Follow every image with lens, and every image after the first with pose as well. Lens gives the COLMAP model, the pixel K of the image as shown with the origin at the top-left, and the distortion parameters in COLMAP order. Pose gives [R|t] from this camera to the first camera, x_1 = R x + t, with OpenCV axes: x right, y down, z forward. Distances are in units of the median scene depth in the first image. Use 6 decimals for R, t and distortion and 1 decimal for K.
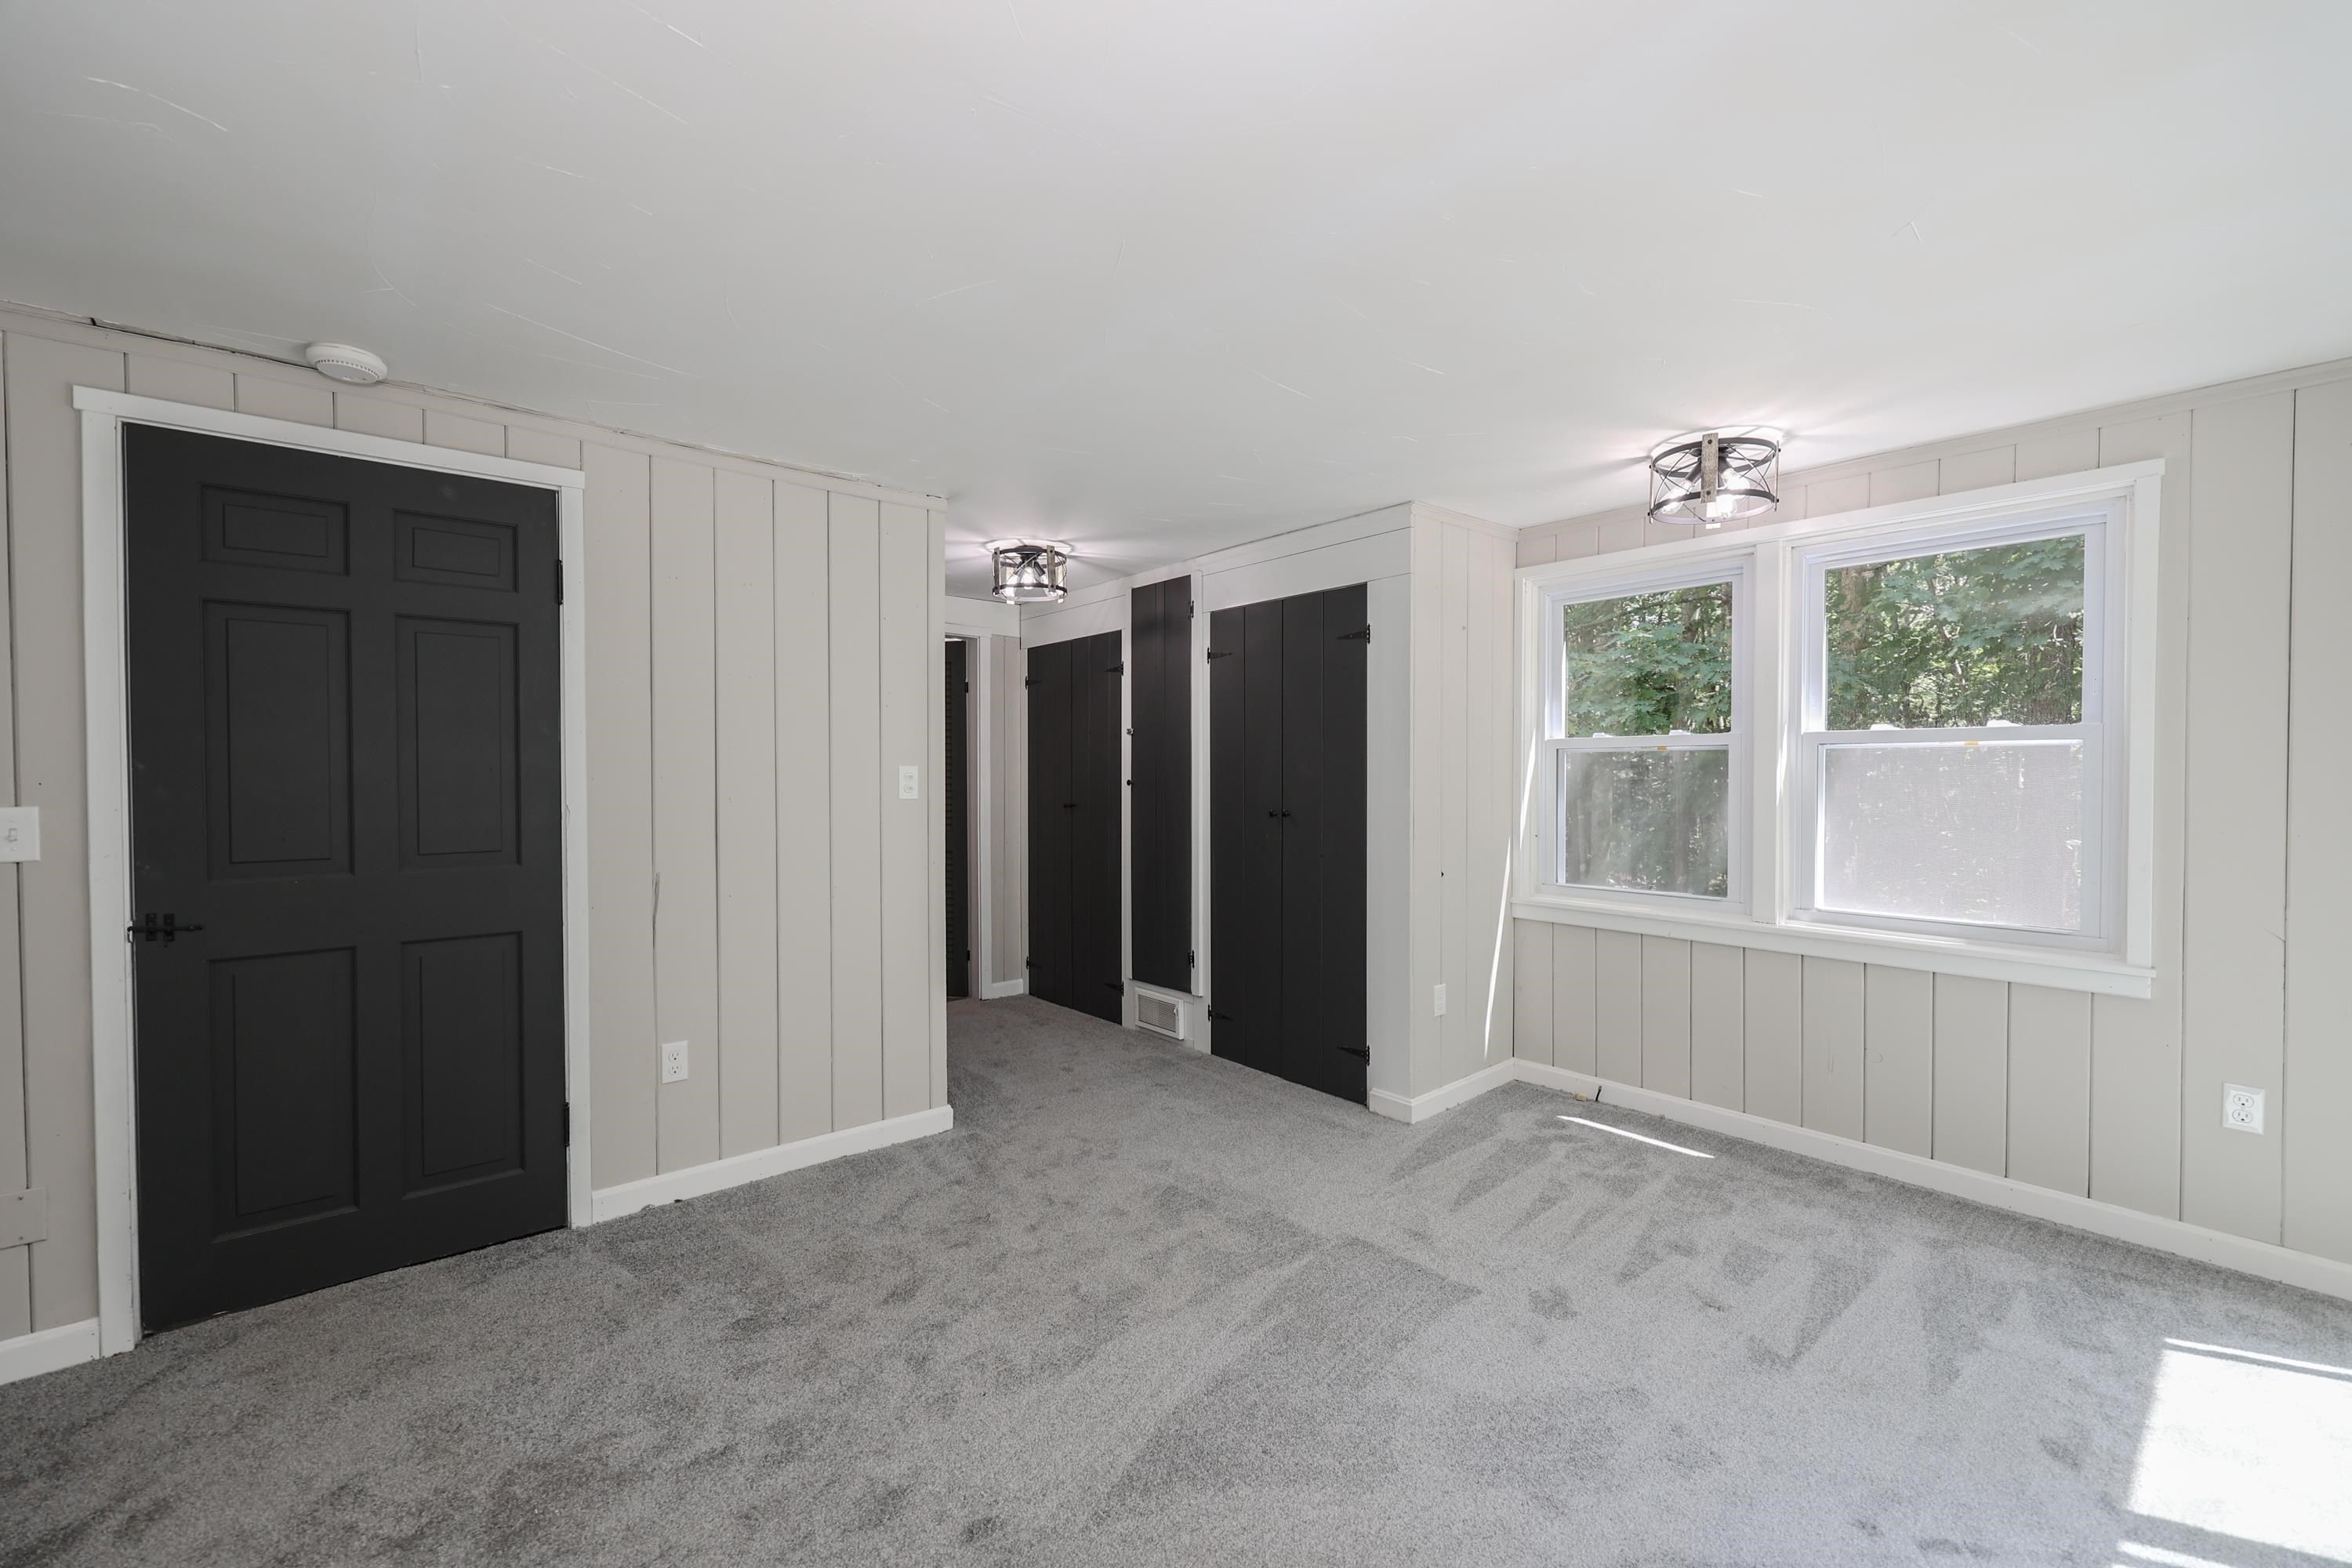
lens RADIAL K [[962.5, 0, 1188.7], [0, 962.5, 783.2], [0, 0, 1]] dist [0.003954, 0.000608]
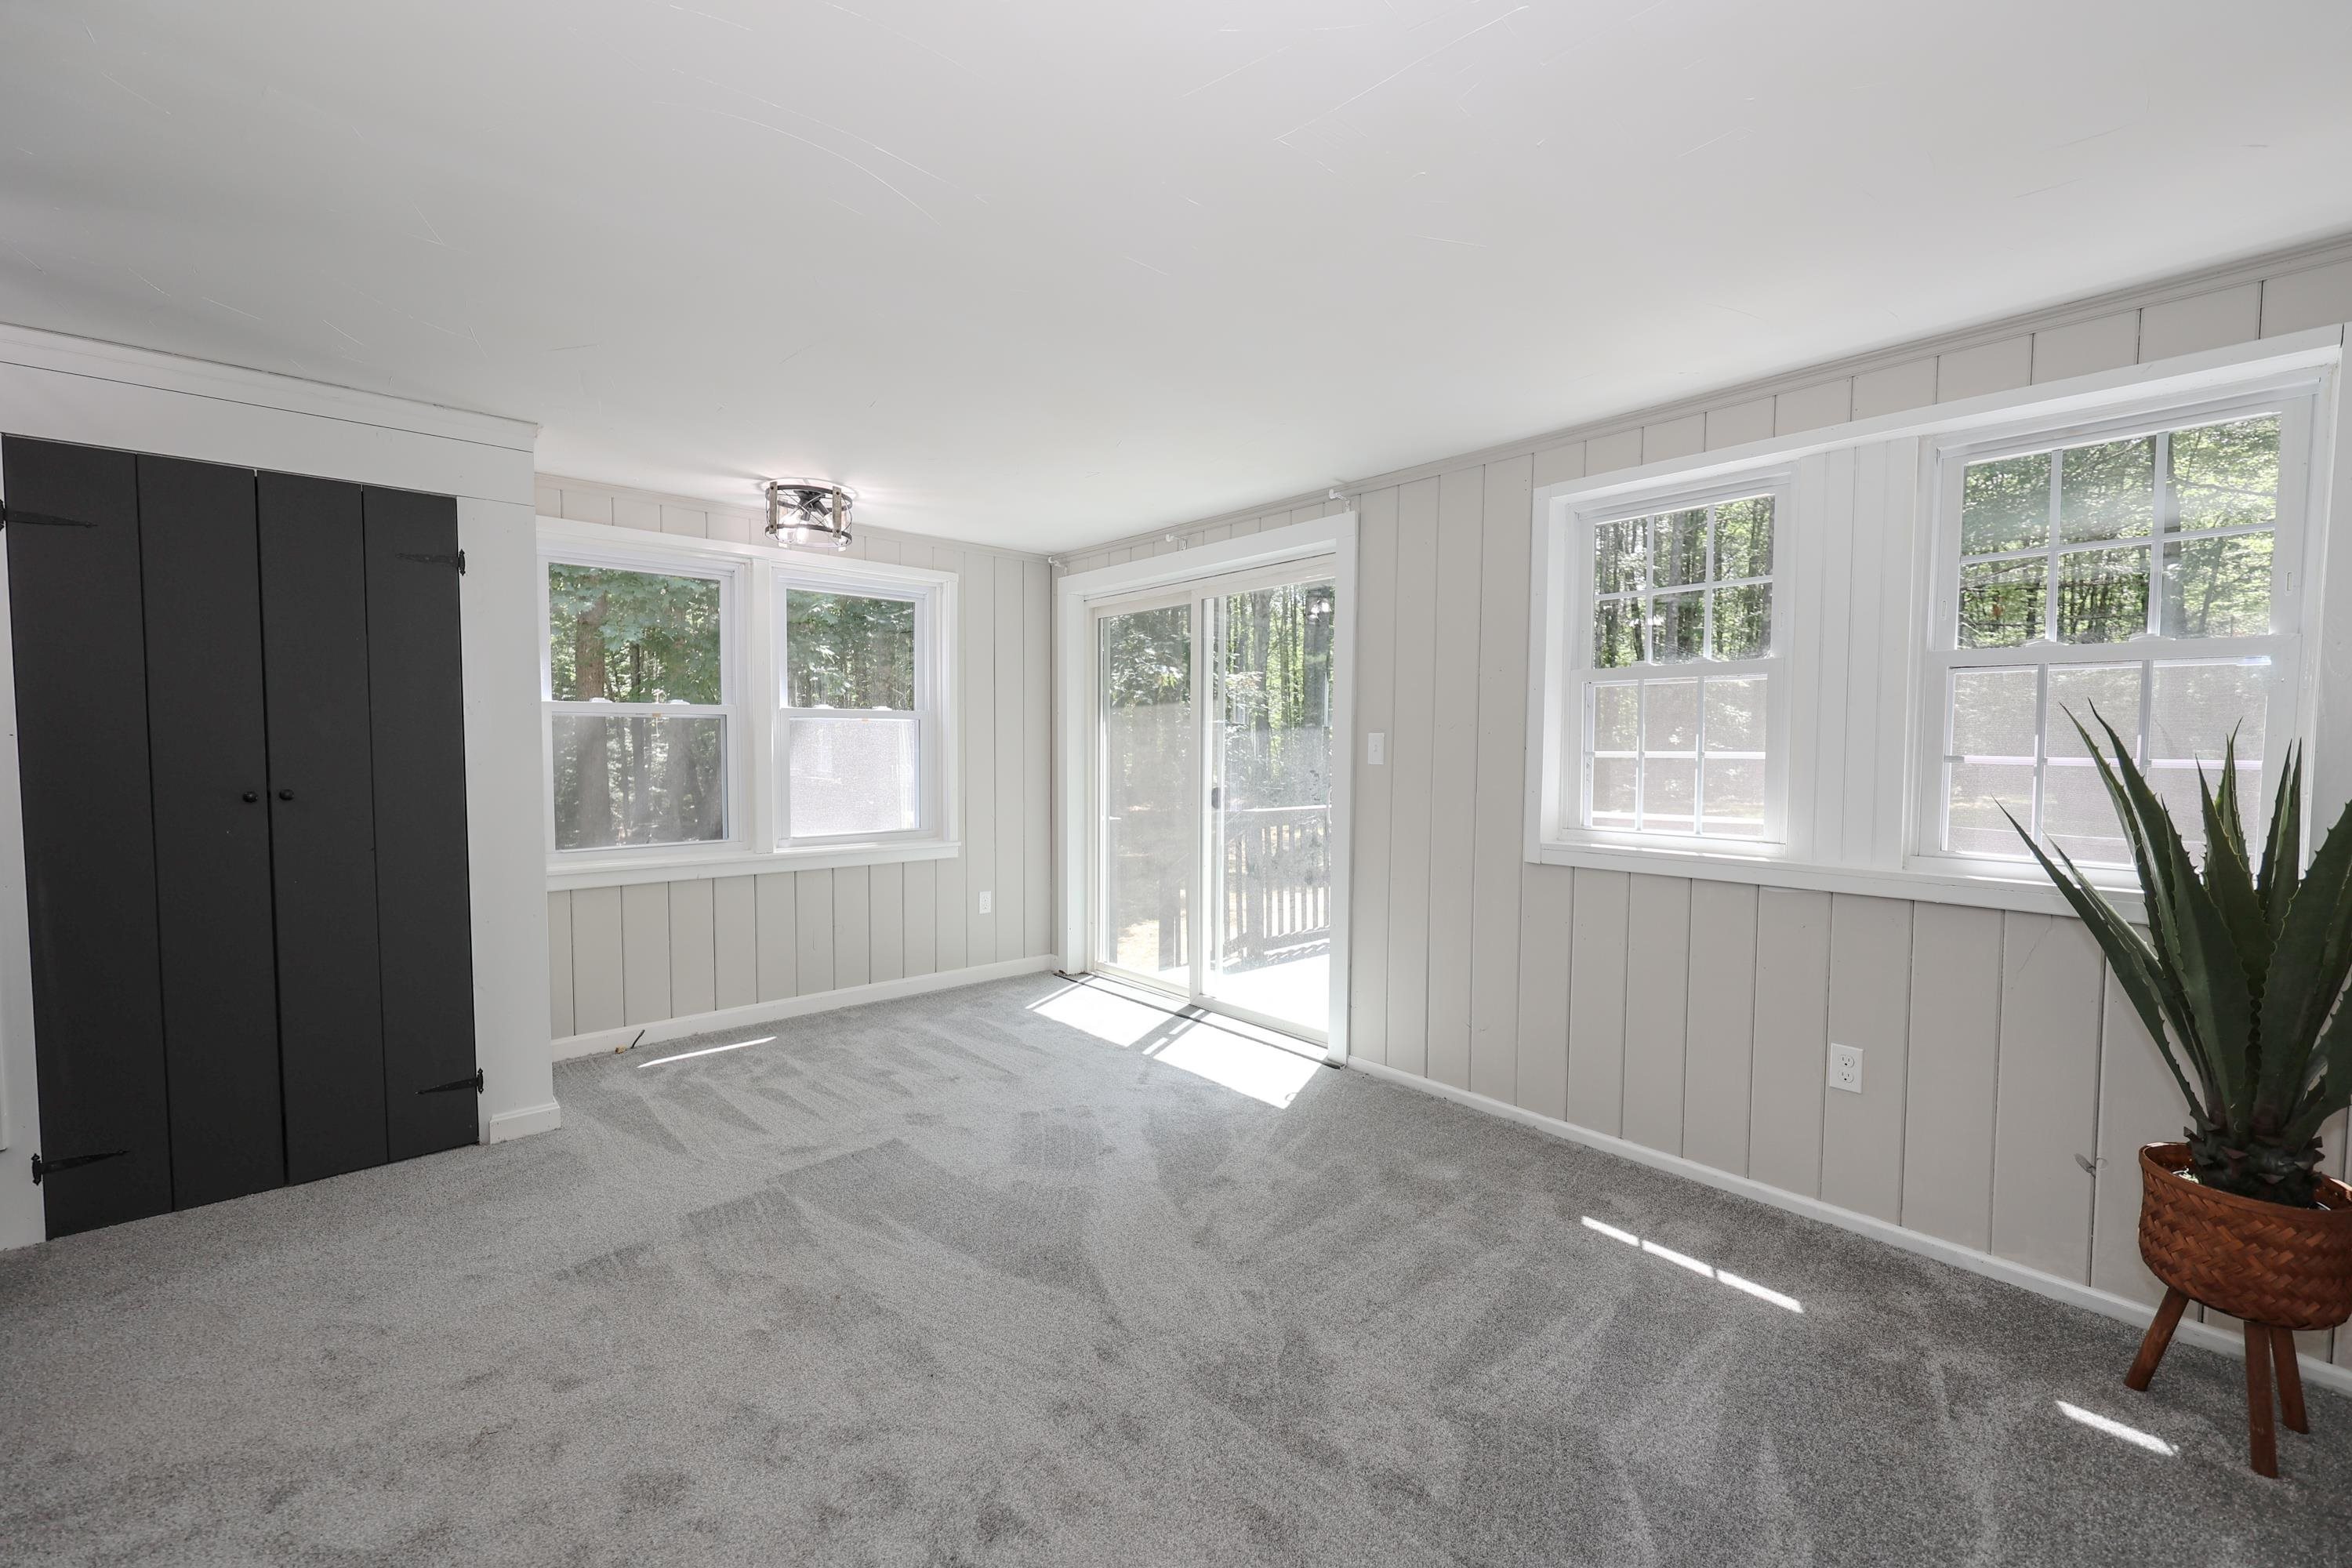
lens RADIAL K [[962.5, 0, 1188.6], [0, 962.5, 784.7], [0, 0, 1]] dist [0.003954, 0.000608]
pose [[-0.027161, -0.046099, 0.998568, -0.795441], [0.005946, 0.998911, 0.046276, -0.005166], [-0.999613, 0.007194, -0.026857, 0.518470]]
